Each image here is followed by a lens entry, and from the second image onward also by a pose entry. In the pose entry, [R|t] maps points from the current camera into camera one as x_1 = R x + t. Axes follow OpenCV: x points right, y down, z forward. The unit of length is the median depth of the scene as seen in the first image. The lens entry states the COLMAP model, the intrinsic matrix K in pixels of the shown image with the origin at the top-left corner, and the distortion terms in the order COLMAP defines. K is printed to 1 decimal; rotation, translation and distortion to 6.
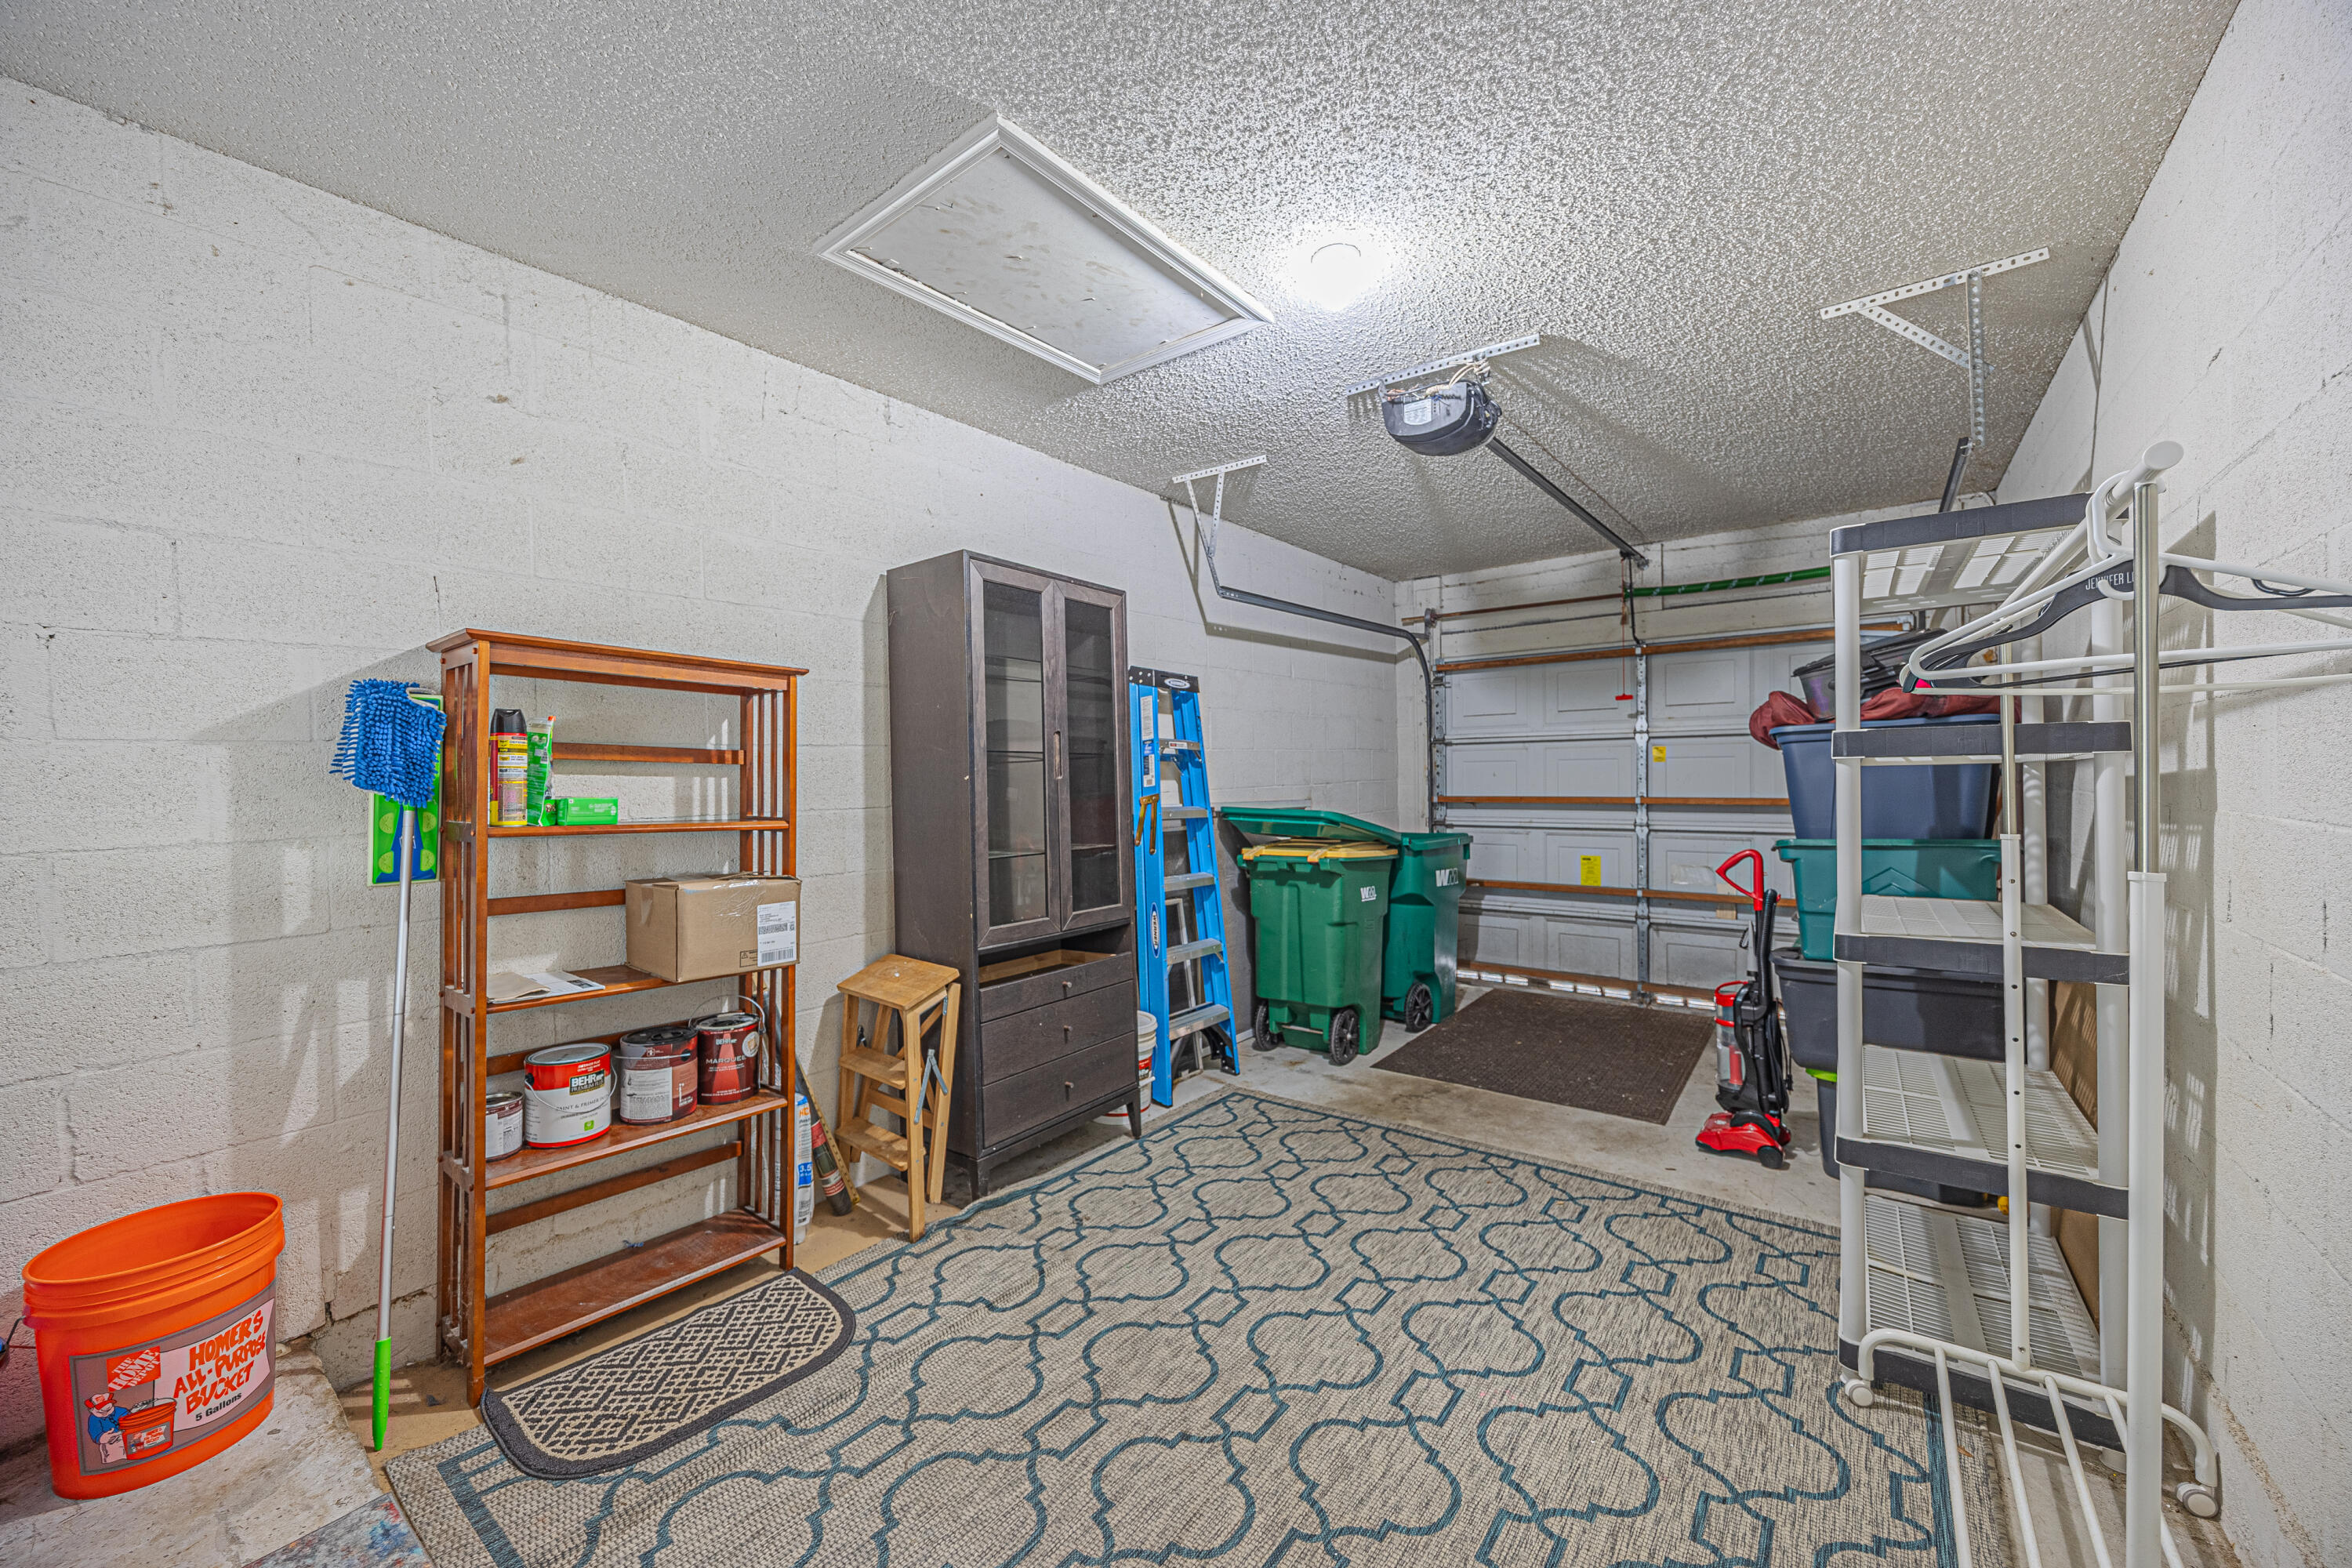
lens RADIAL K [[893.2, 0, 1174.5], [0, 893.2, 778.8], [0, 0, 1]] dist [-0.005241, 0.001316]
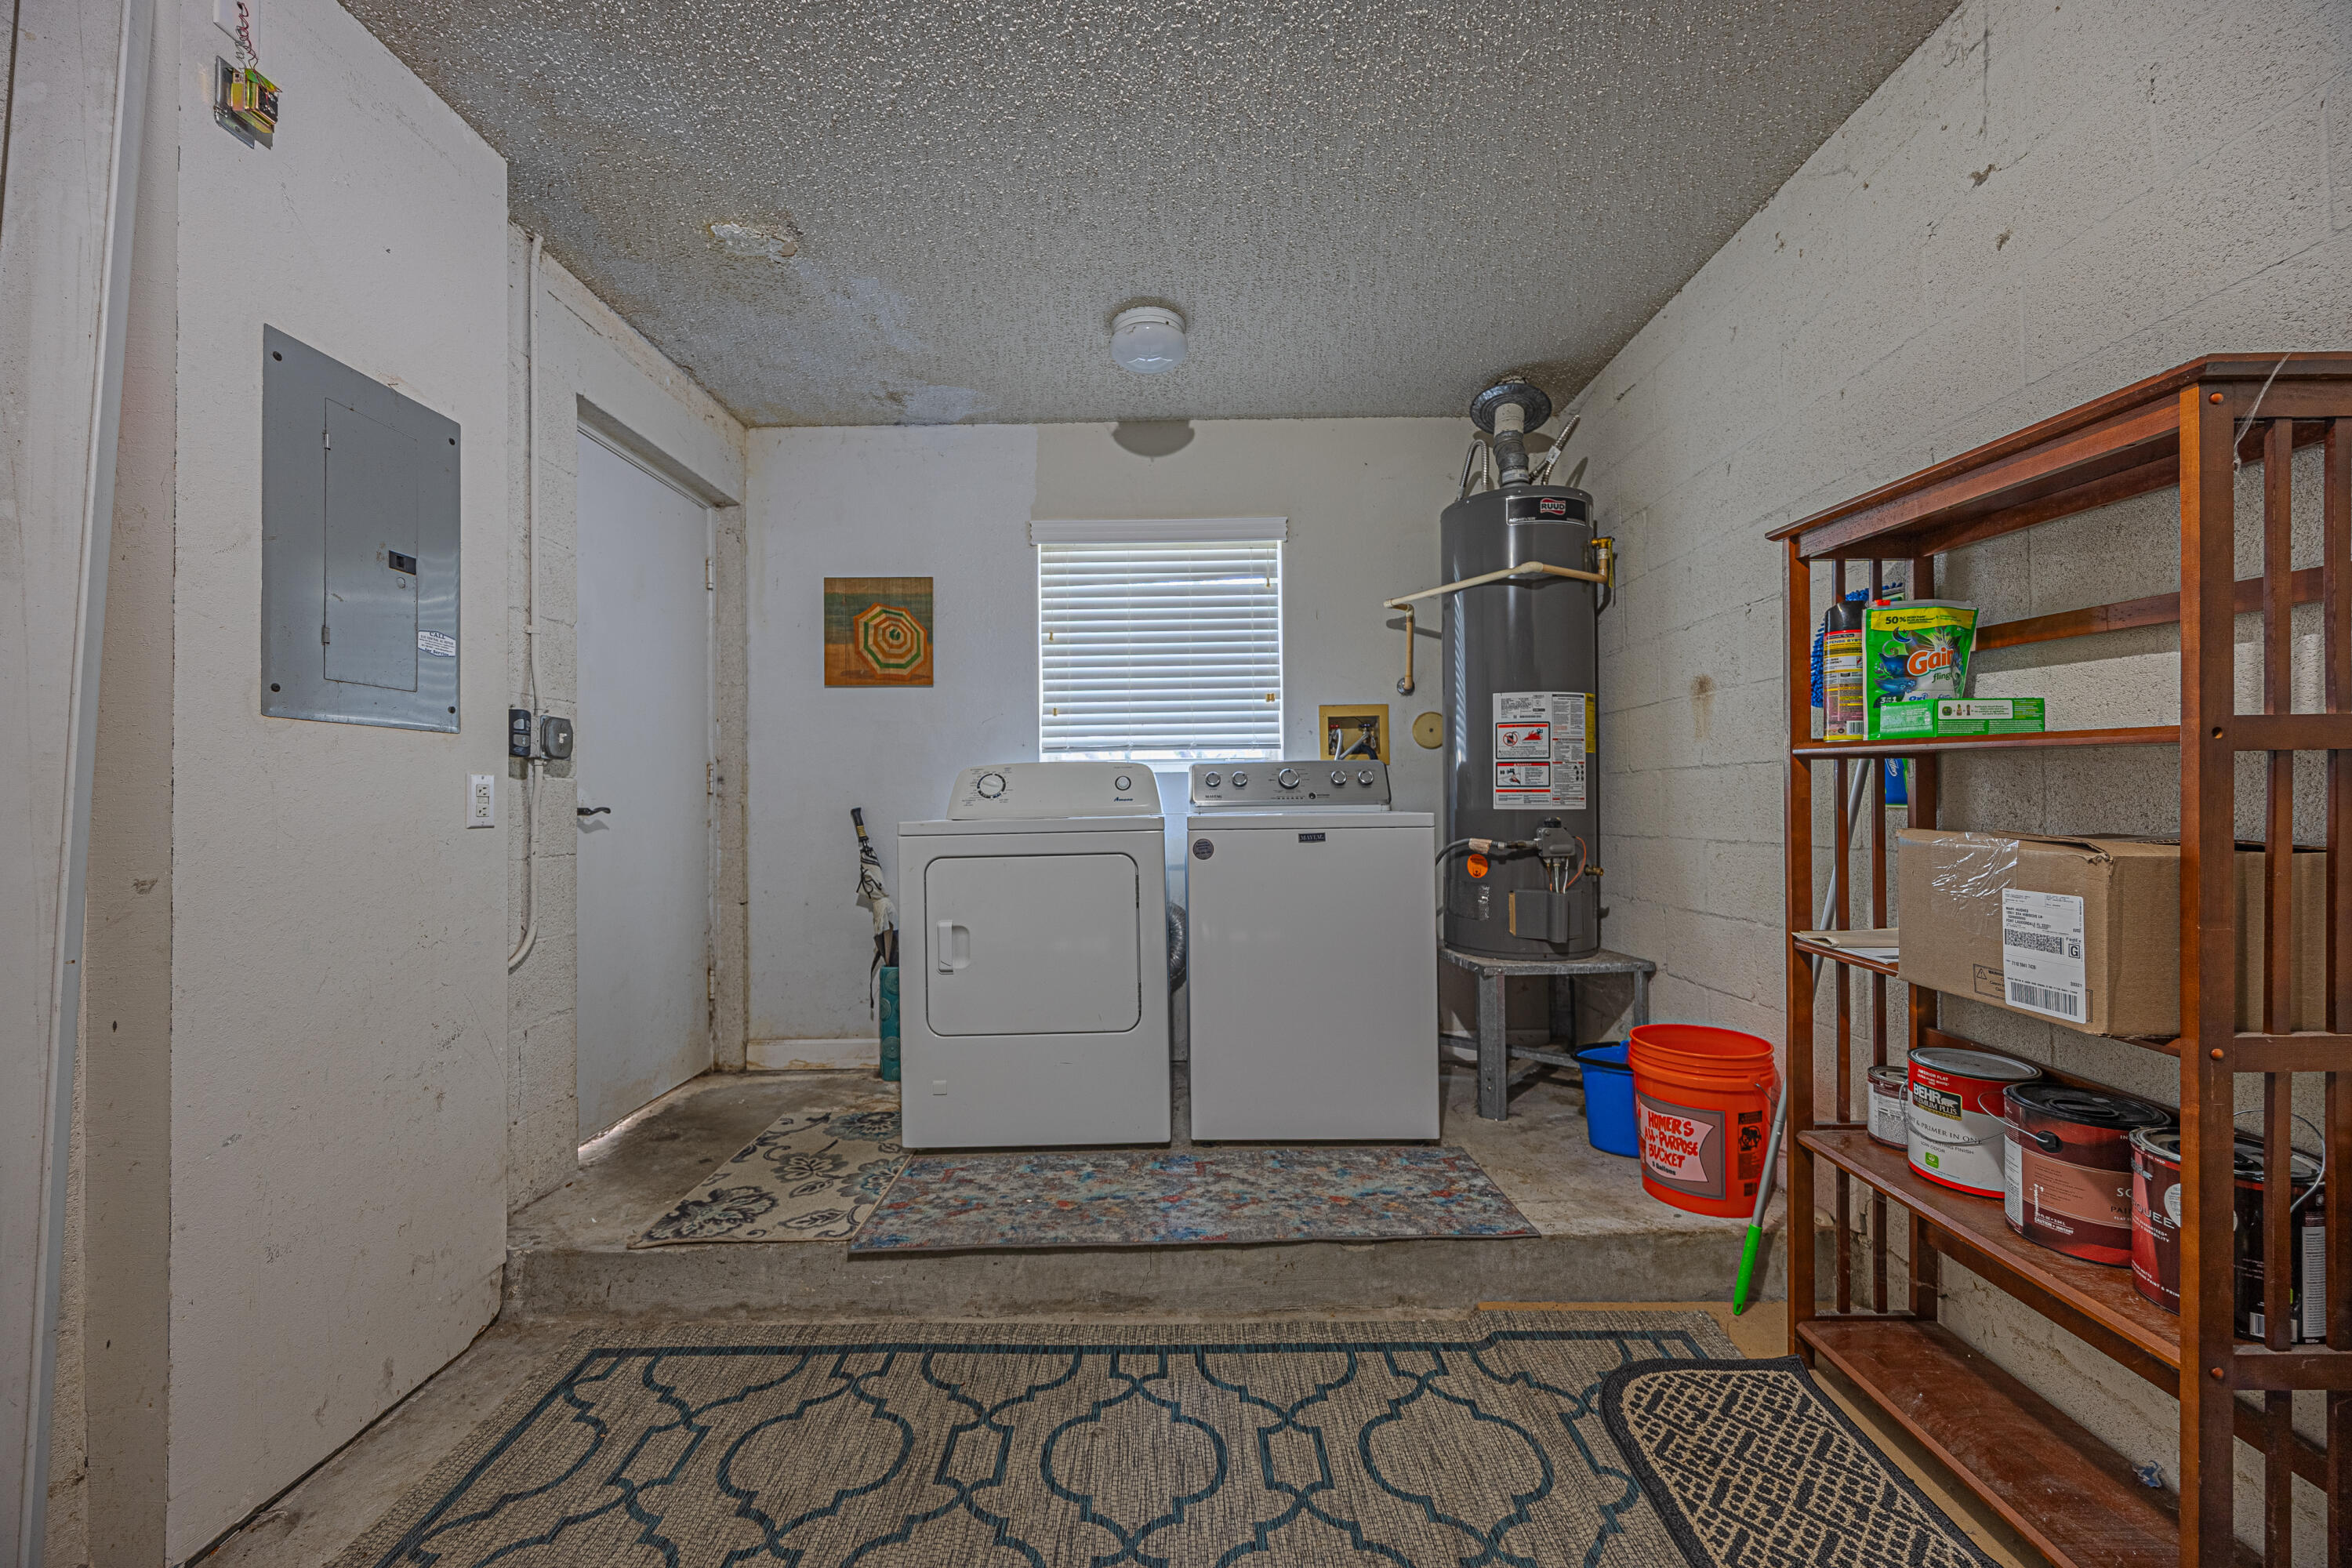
lens RADIAL K [[893.2, 0, 1171.6], [0, 893.2, 788.1], [0, 0, 1]] dist [-0.005241, 0.001316]
pose [[-0.787562, 0.015988, -0.616028, 0.296468], [0.014931, 0.999865, 0.006861, 0.088597], [0.616055, -0.003794, -0.787694, 1.366286]]
